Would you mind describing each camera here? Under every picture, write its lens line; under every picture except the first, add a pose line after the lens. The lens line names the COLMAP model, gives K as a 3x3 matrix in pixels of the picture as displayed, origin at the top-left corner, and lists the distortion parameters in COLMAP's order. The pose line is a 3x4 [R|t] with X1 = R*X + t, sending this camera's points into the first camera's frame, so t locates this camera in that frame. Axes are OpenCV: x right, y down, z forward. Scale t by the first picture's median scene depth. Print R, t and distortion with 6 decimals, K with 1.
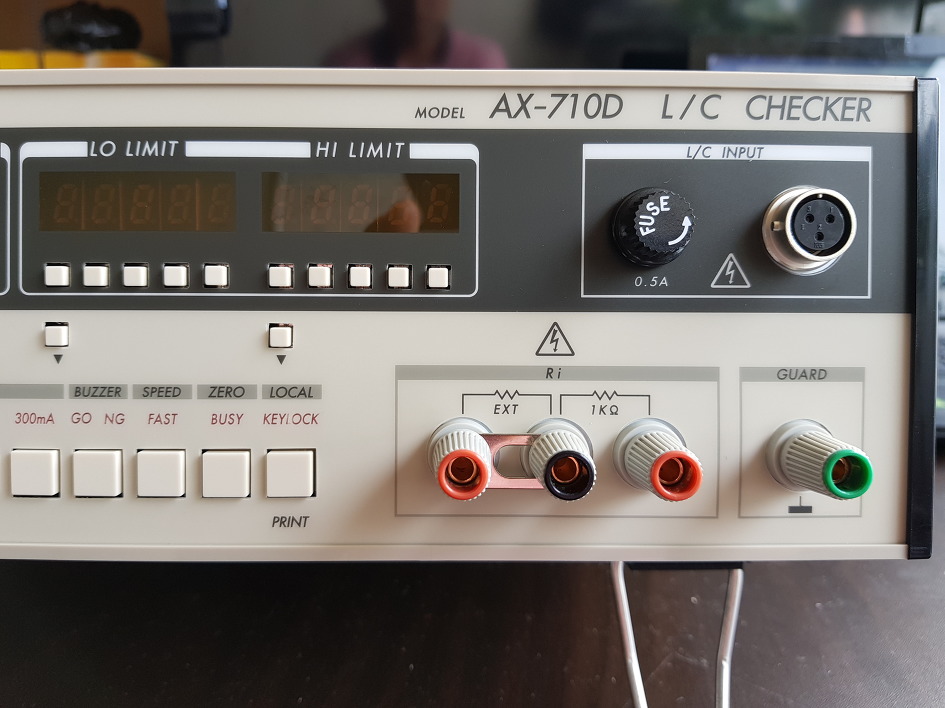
lens RADIAL K [[734.2, 0, 459.0], [0, 734.2, 347.8], [0, 0, 1]] dist [0.071223, -0.166950]
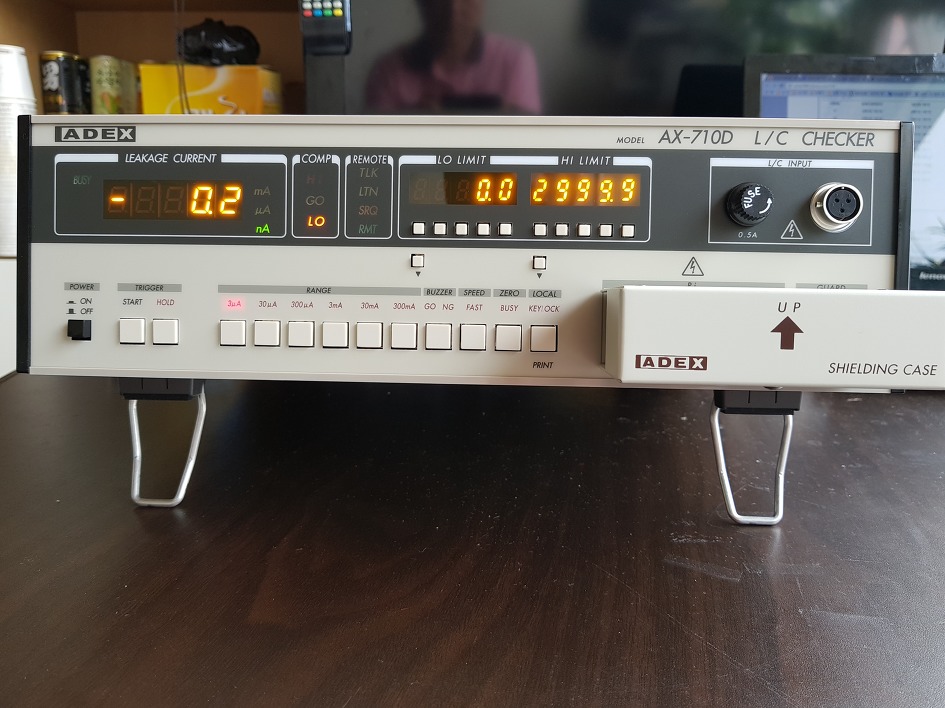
lens RADIAL K [[718.6, 0, 460.3], [0, 718.6, 350.5], [0, 0, 1]] dist [-0.016001, -0.026852]
pose [[0.998040, 0.017532, -0.060066, -0.326976], [-0.016650, 0.999747, 0.015142, 0.176973], [0.060317, -0.014113, 0.998080, -0.783750]]
